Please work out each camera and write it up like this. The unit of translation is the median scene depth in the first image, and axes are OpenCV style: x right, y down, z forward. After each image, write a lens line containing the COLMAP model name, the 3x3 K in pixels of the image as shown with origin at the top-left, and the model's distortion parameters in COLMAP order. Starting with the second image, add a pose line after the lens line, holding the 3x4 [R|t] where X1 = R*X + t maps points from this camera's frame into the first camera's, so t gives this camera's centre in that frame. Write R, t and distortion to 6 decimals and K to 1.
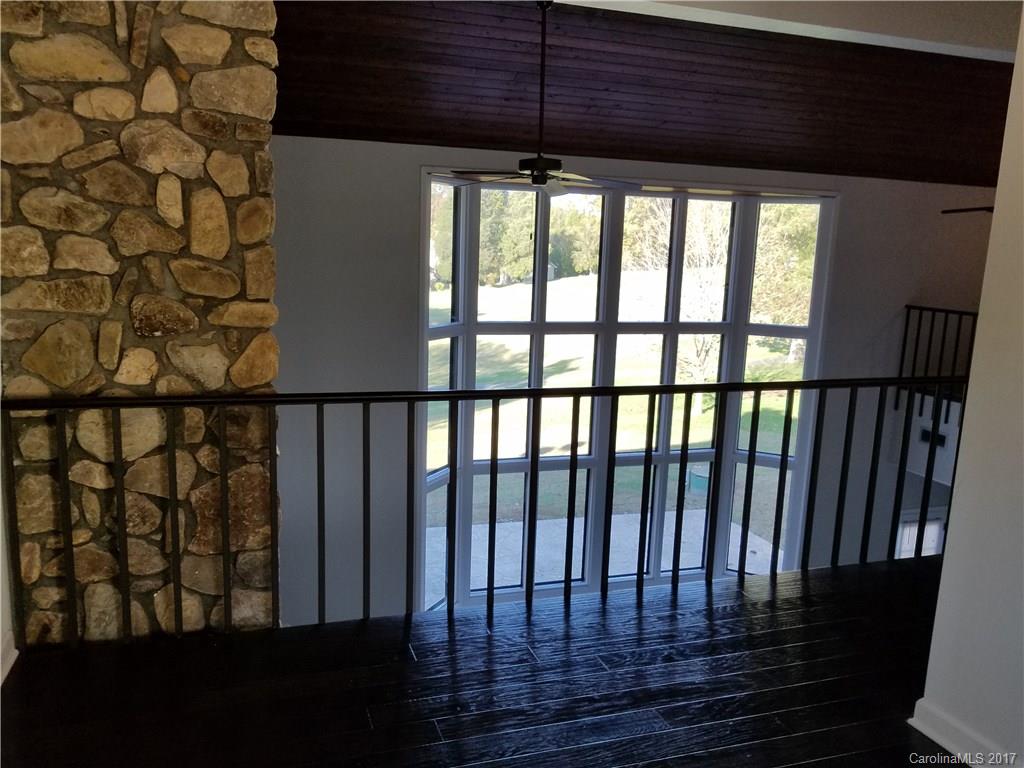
lens RADIAL K [[811.9, 0, 506.4], [0, 811.9, 386.6], [0, 0, 1]] dist [0.002231, 0.011324]
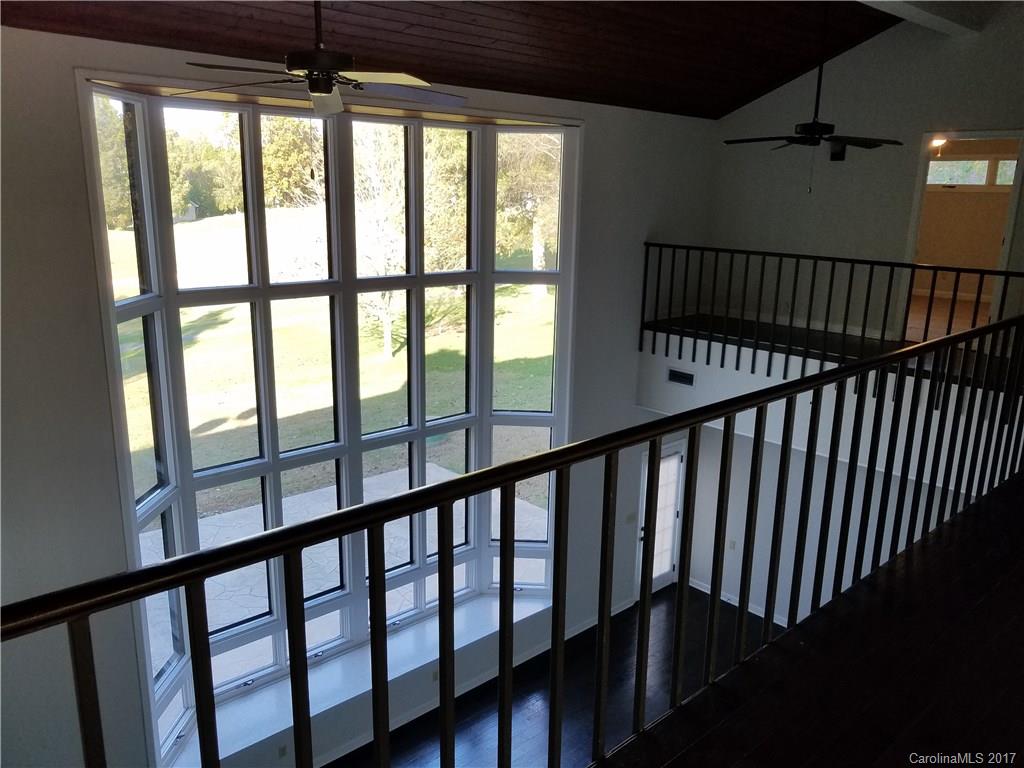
lens RADIAL K [[811.9, 0, 506.6], [0, 811.9, 387.5], [0, 0, 1]] dist [0.002231, 0.011324]
pose [[0.913247, -0.111838, 0.391755, -0.056225], [0.081193, 0.992257, 0.093993, -0.033311], [-0.399234, -0.054031, 0.915256, 0.174926]]
